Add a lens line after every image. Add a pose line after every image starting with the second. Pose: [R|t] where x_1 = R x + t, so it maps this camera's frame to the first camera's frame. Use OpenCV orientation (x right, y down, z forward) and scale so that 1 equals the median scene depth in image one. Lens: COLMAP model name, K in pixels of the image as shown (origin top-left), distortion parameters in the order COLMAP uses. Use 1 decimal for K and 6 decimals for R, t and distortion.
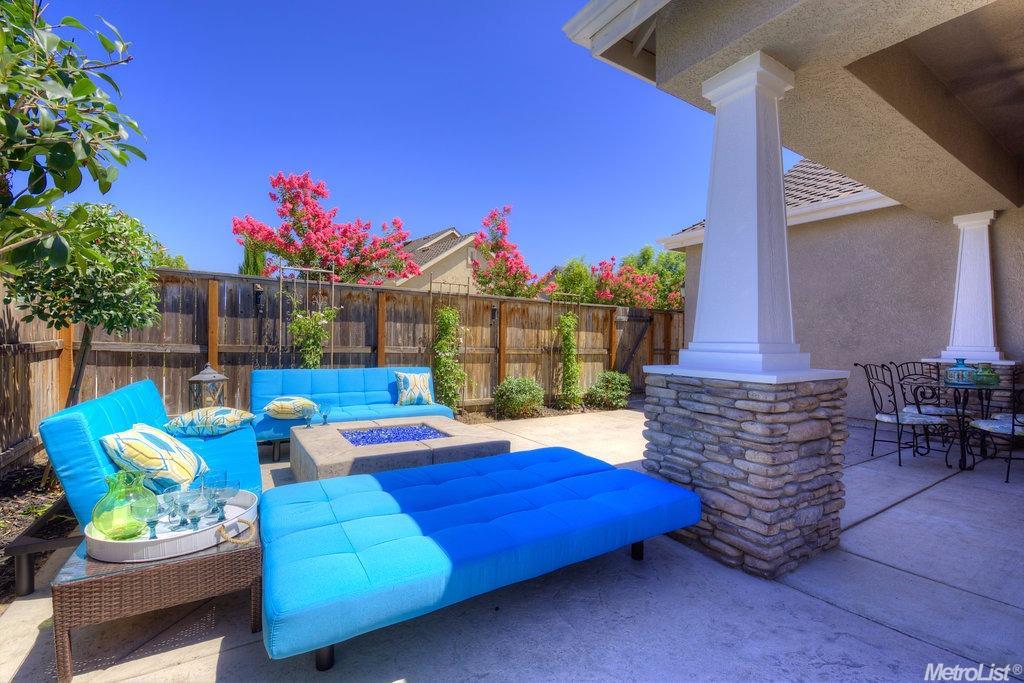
lens RADIAL K [[443.3, 0, 509.4], [0, 443.3, 342.5], [0, 0, 1]] dist [-0.017680, -0.002778]
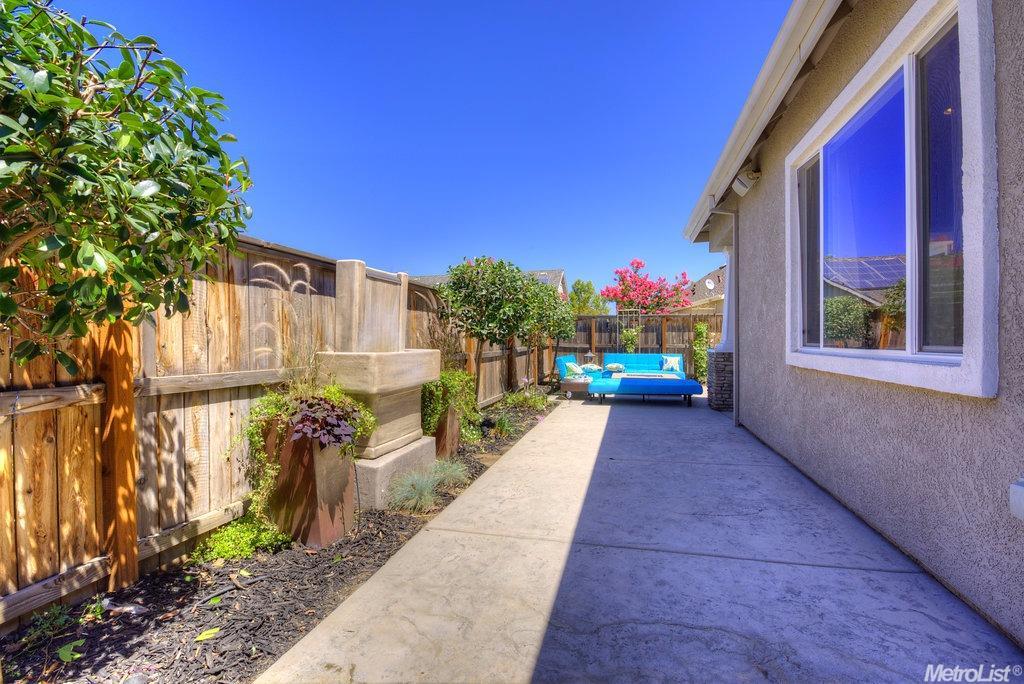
lens RADIAL K [[466.9, 0, 512.0], [0, 466.9, 342.4], [0, 0, 1]] dist [0.000201, 0.000002]
pose [[0.683205, -0.008652, -0.730175, 0.912578], [0.013903, 0.999903, 0.001161, -0.012897], [0.730094, -0.010944, 0.683259, -1.110129]]
